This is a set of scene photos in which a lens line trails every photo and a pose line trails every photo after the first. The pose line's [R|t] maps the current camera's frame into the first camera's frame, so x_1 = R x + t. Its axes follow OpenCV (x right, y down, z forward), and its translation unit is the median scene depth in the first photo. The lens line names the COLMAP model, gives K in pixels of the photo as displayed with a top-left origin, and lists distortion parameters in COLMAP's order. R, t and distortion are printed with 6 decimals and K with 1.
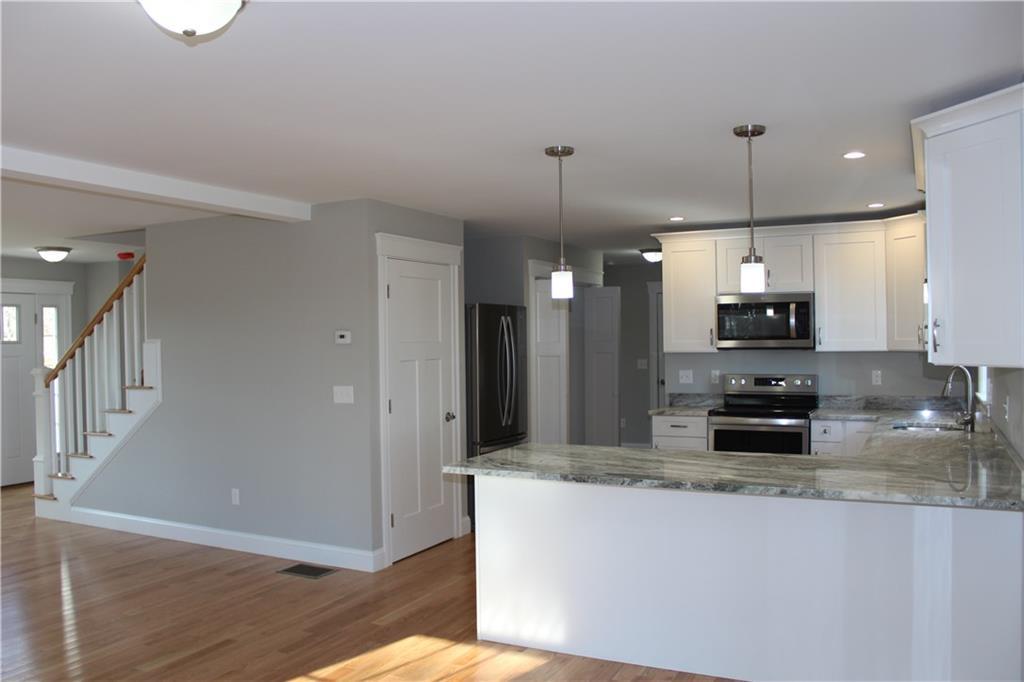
lens RADIAL K [[833.9, 0, 514.9], [0, 833.9, 344.0], [0, 0, 1]] dist [-0.178499, 0.131921]
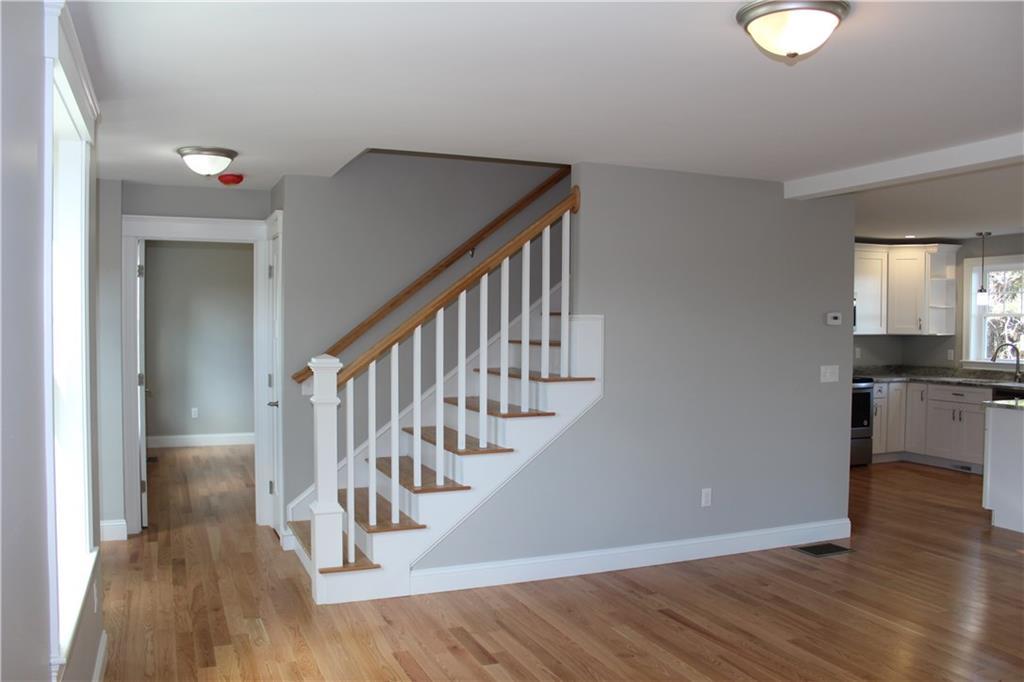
lens RADIAL K [[841.9, 0, 506.5], [0, 841.9, 344.6], [0, 0, 1]] dist [-0.171515, 0.134880]
pose [[0.651616, -0.005136, 0.758532, -1.097226], [-0.012219, 0.999776, 0.017266, 0.009971], [-0.758451, -0.020519, 0.651408, 0.552624]]
